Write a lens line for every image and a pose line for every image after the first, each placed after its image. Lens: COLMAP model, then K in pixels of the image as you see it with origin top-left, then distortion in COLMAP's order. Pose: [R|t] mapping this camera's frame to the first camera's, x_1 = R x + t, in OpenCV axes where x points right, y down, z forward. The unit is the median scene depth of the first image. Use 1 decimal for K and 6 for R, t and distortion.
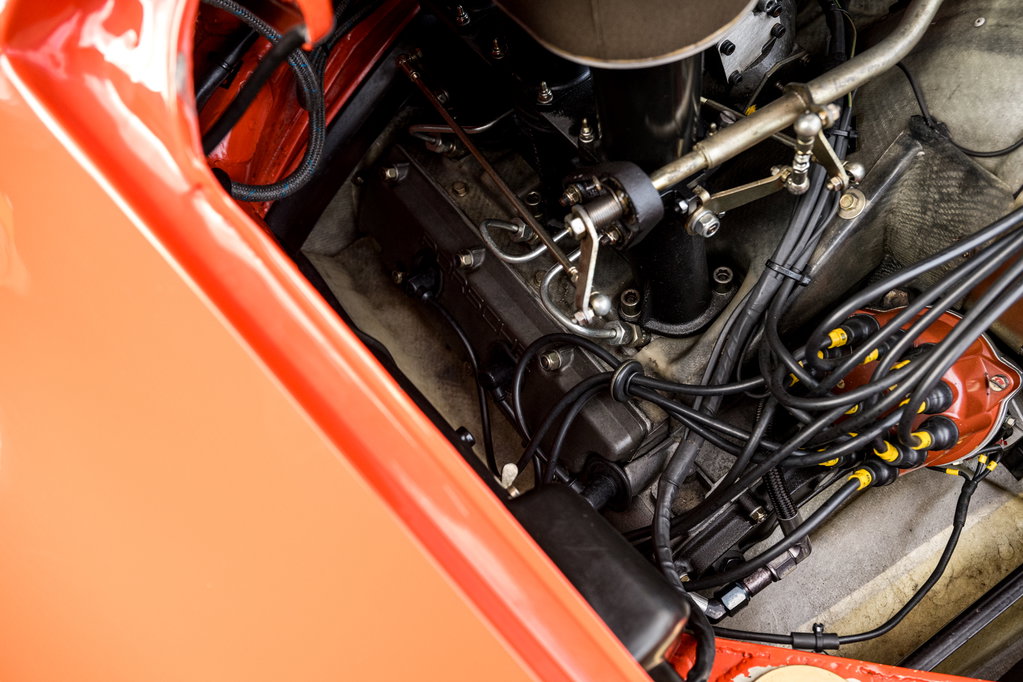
lens RADIAL K [[910.5, 0, 512.1], [0, 910.5, 342.6], [0, 0, 1]] dist [0.001875, -0.010462]
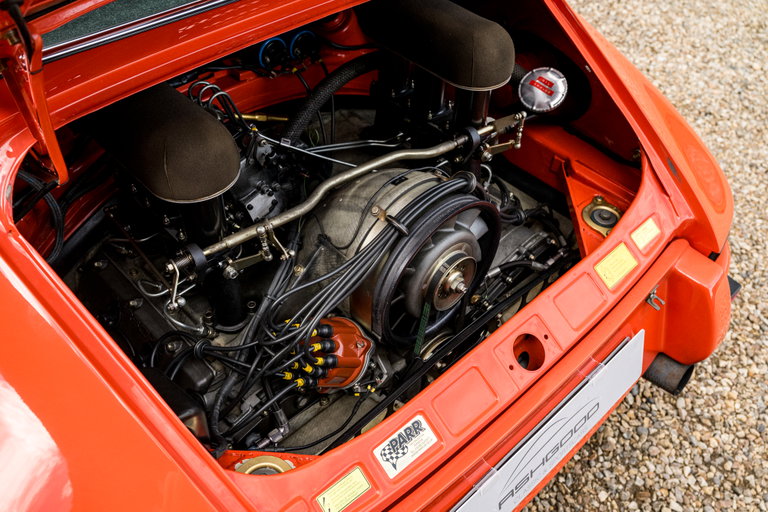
lens RADIAL K [[662.9, 0, 384.8], [0, 662.9, 255.2], [0, 0, 1]] dist [-0.004969, 0.001895]
pose [[0.968463, 0.032407, 0.247043, 0.162399], [0.039104, 0.959448, -0.279158, 0.310950], [-0.246072, 0.280015, 0.927923, -0.696165]]
